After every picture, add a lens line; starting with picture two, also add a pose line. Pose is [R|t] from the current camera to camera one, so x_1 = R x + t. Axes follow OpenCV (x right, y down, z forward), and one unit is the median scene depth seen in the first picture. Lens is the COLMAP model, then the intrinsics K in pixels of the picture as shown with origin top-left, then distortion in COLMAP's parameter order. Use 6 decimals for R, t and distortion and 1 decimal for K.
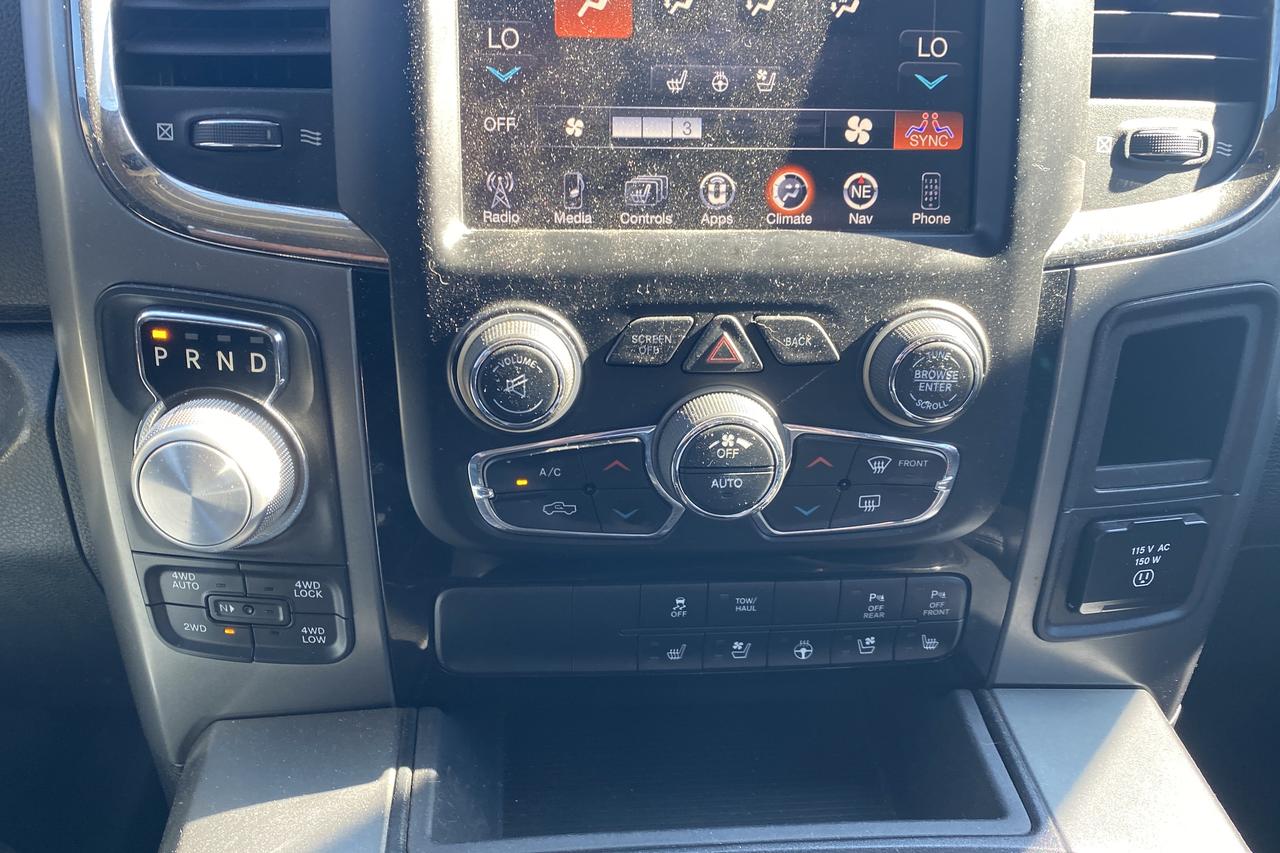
lens RADIAL K [[1198.2, 0, 639.8], [0, 1198.2, 375.9], [0, 0, 1]] dist [0.256855, -1.016508]
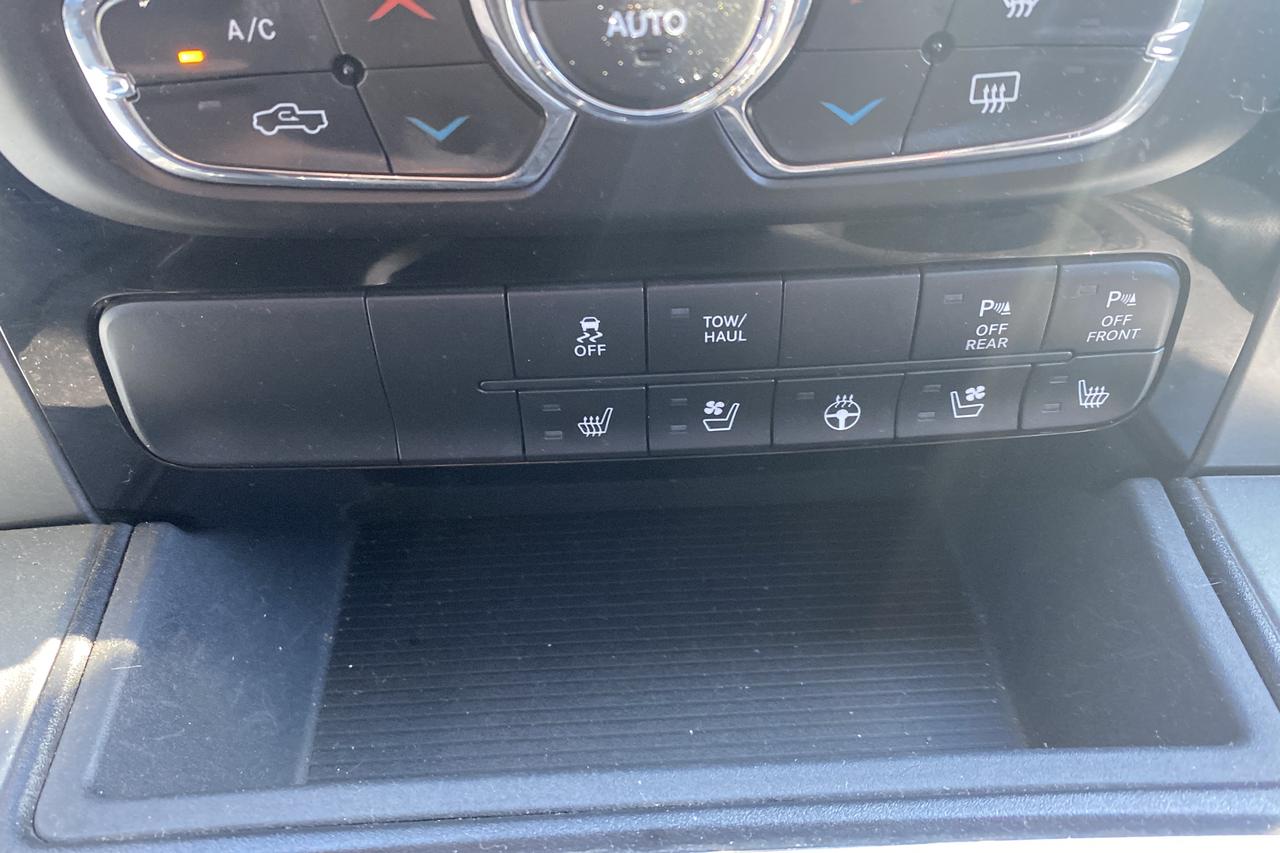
lens RADIAL K [[1165.1, 0, 640.0], [0, 1165.1, 426.5], [0, 0, 1]] dist [0.014206, -0.026707]
pose [[0.997576, -0.012178, -0.068516, 0.084214], [0.028394, 0.970115, 0.240980, 0.111335], [0.063534, -0.242341, 0.968109, 0.522958]]
